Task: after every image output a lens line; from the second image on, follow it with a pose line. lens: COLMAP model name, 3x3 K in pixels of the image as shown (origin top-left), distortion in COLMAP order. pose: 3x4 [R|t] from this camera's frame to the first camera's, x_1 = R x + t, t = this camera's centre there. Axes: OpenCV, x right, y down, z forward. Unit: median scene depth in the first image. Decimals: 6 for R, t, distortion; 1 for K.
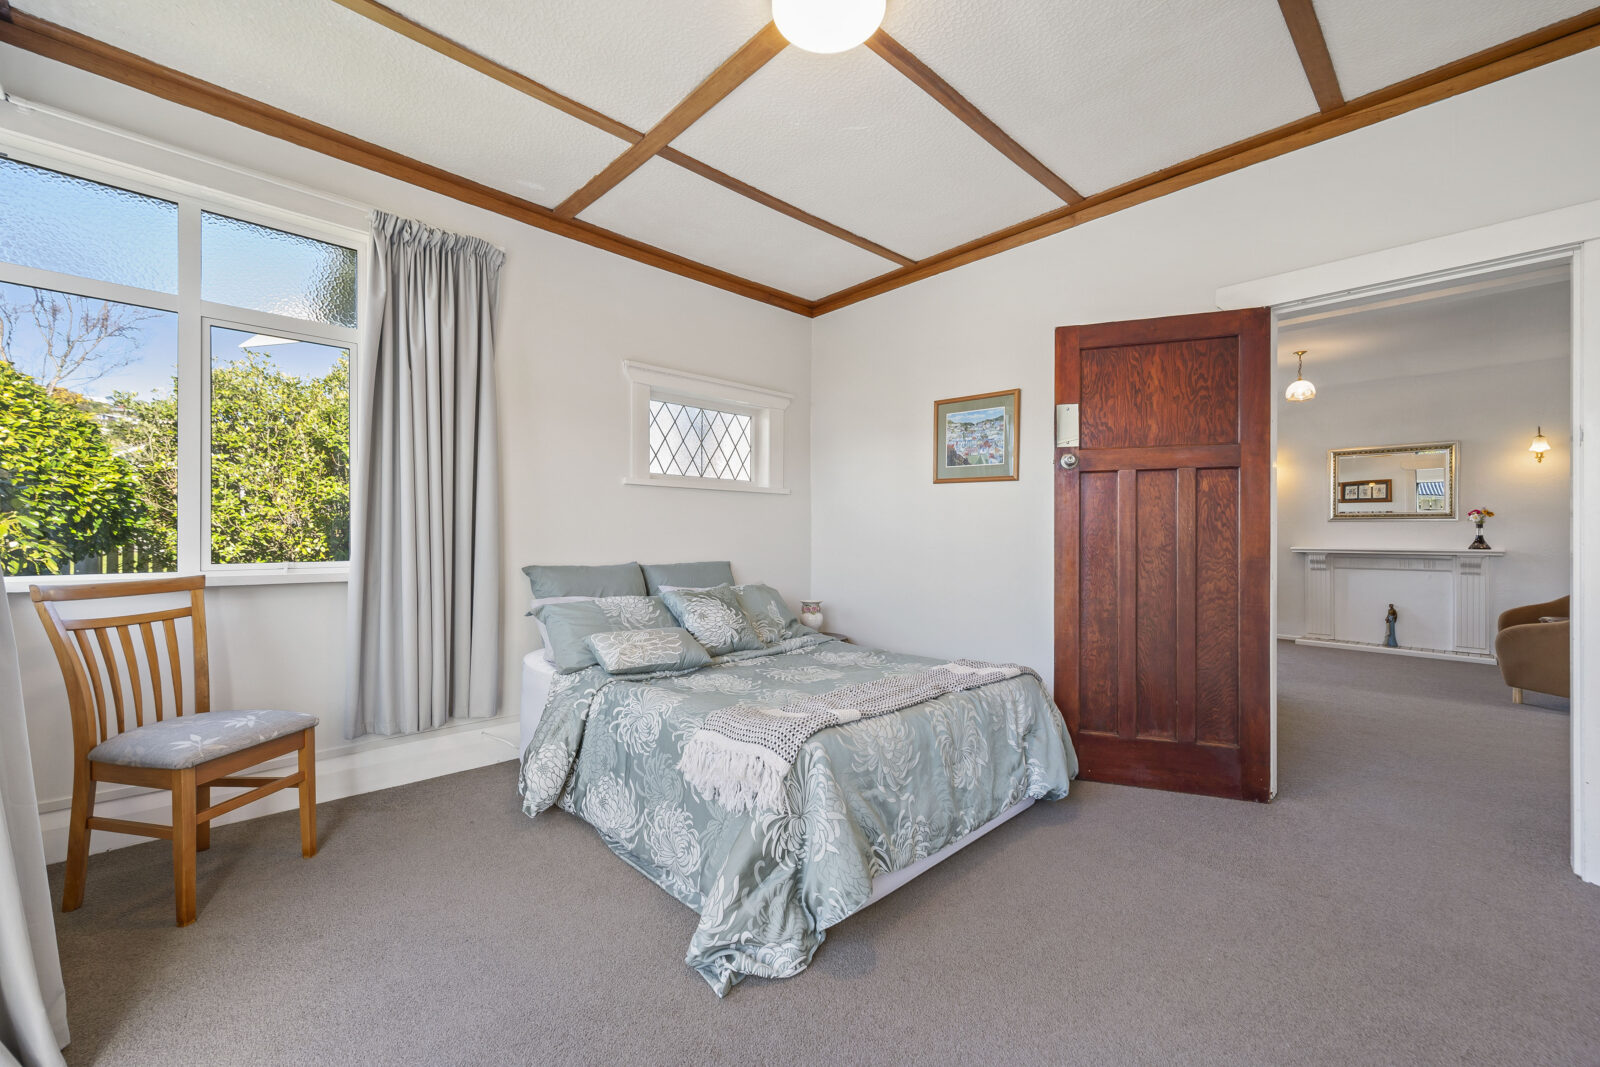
lens RADIAL K [[646.1, 0, 797.4], [0, 646.1, 529.9], [0, 0, 1]] dist [-0.000036, 0.000082]
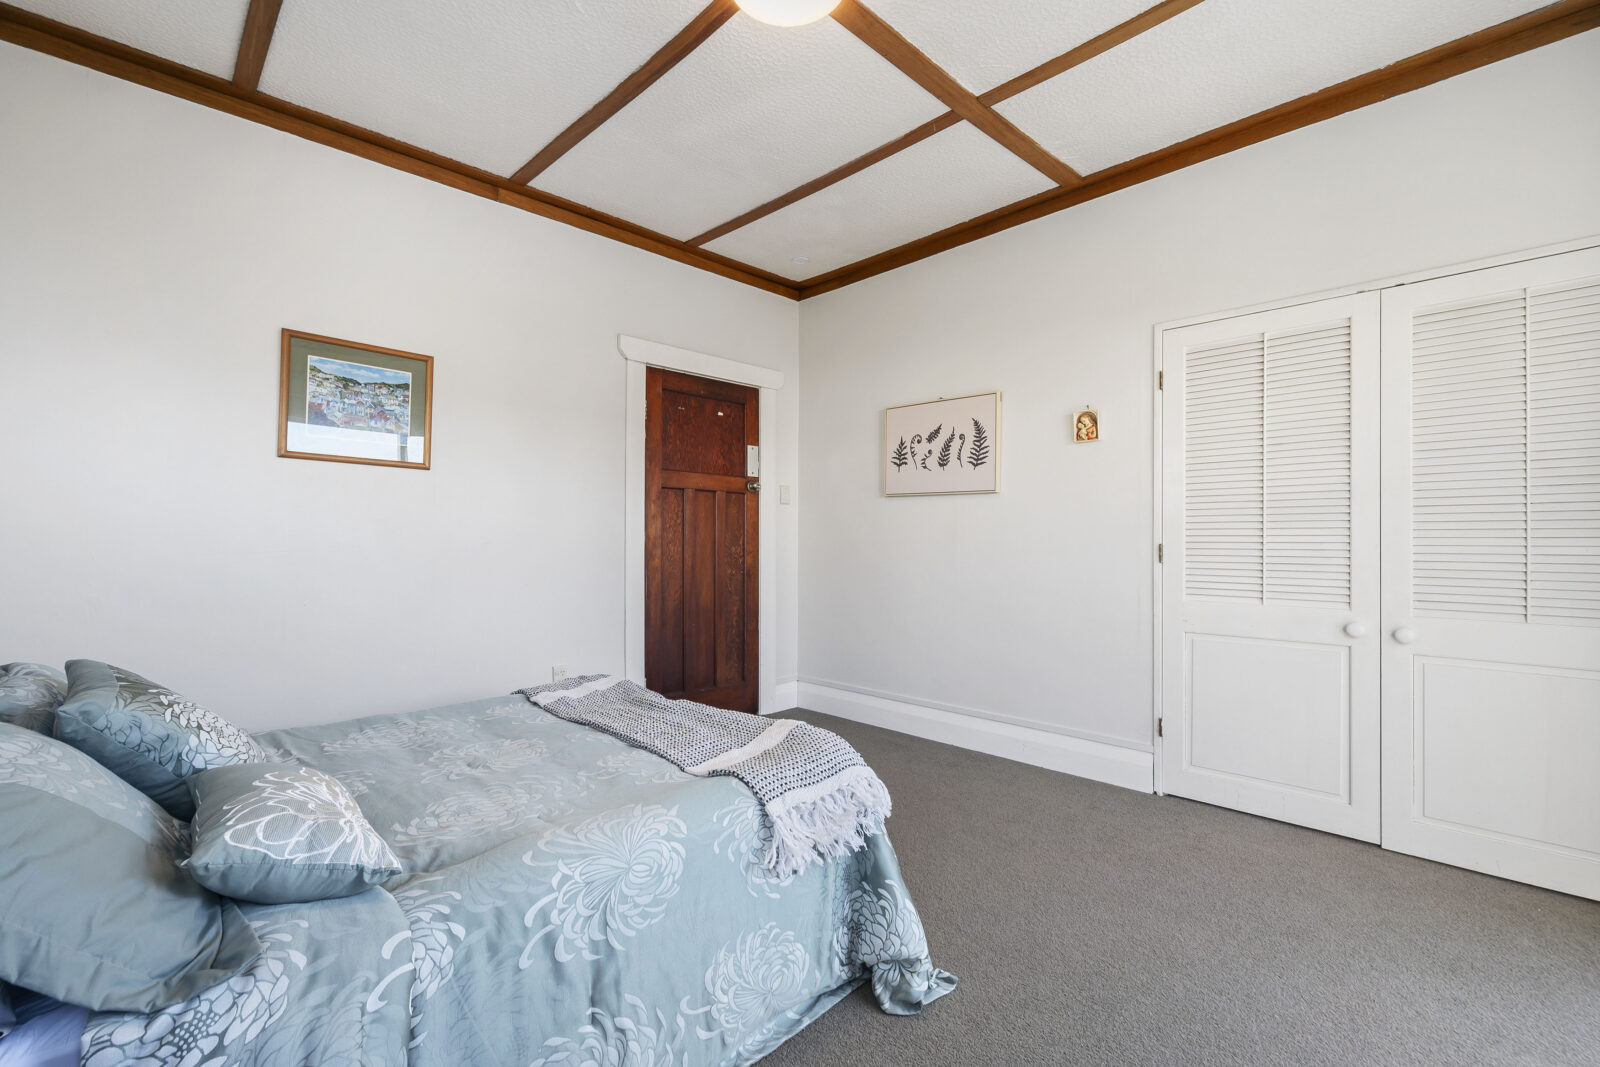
lens RADIAL K [[700.7, 0, 795.0], [0, 700.7, 539.0], [0, 0, 1]] dist [0.001369, 0.000463]
pose [[-0.013017, -0.001359, 0.999914, -0.535112], [-0.006292, 0.999979, 0.001277, 0.004854], [-0.999895, -0.006274, -0.013025, 0.554782]]
